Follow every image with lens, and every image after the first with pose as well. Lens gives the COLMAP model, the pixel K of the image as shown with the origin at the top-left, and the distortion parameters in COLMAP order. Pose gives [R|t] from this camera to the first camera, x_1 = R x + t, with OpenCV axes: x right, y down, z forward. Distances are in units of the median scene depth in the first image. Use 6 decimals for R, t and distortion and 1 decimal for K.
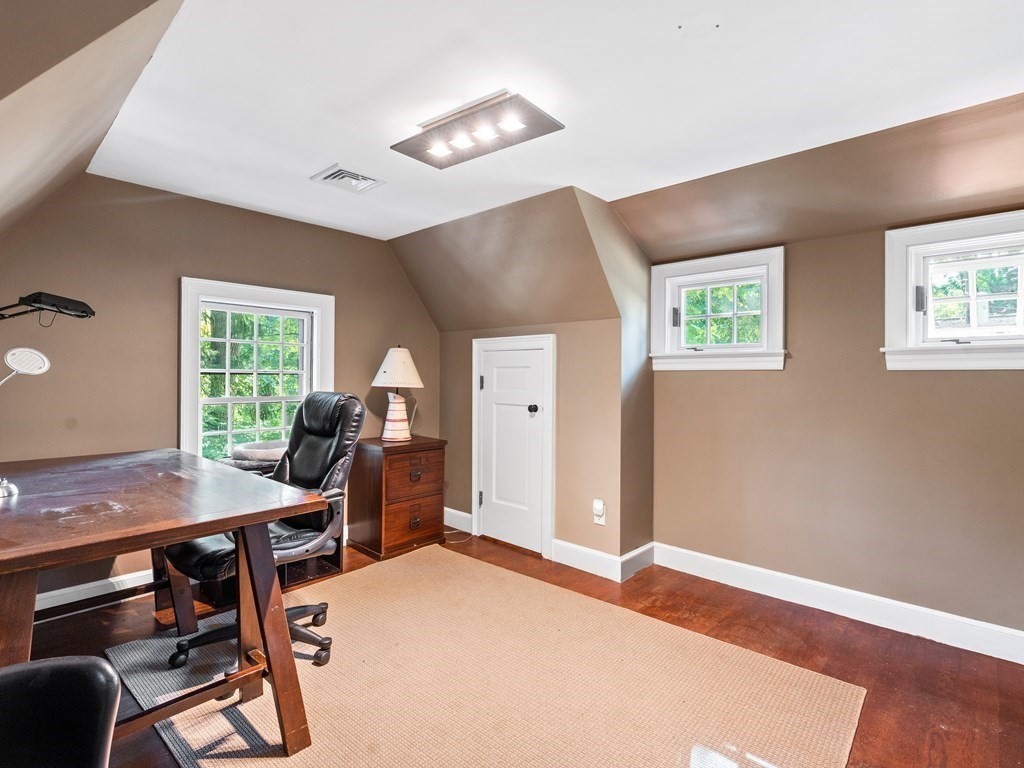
lens RADIAL K [[524.0, 0, 520.1], [0, 524.0, 380.8], [0, 0, 1]] dist [-0.003913, 0.001367]
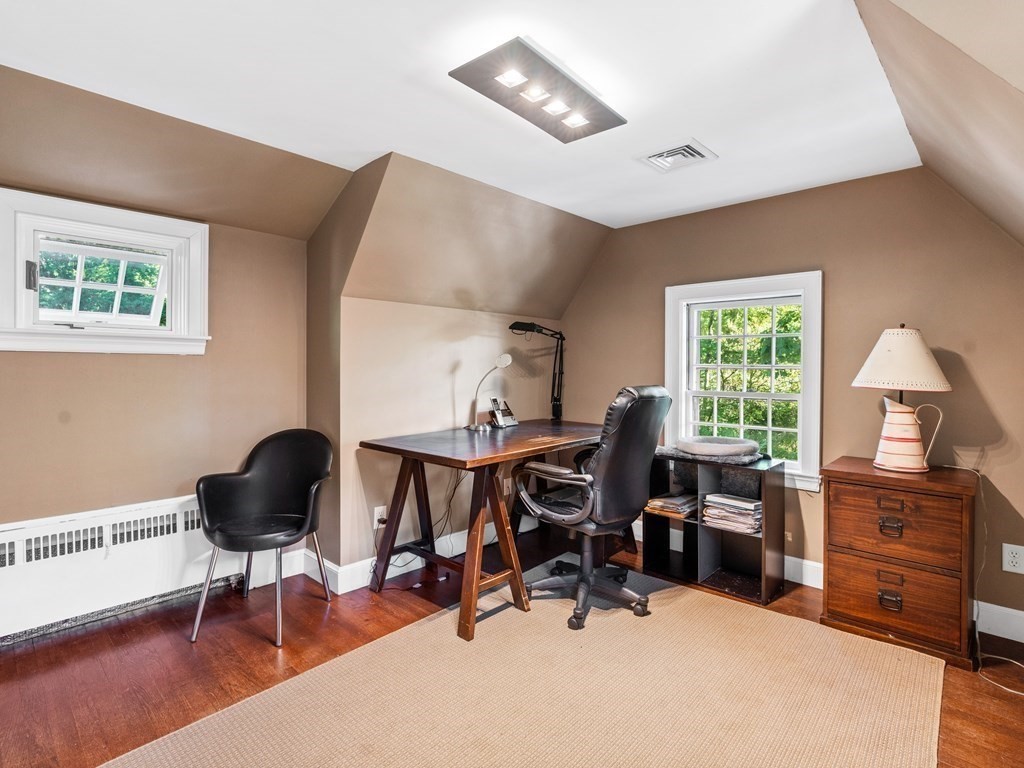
lens RADIAL K [[524.0, 0, 520.8], [0, 524.0, 377.5], [0, 0, 1]] dist [-0.003913, 0.001367]
pose [[-0.035847, 0.001669, -0.999356, 0.457944], [-0.016780, 0.999857, 0.002272, 0.004241], [0.999216, 0.016850, -0.035814, 0.569834]]
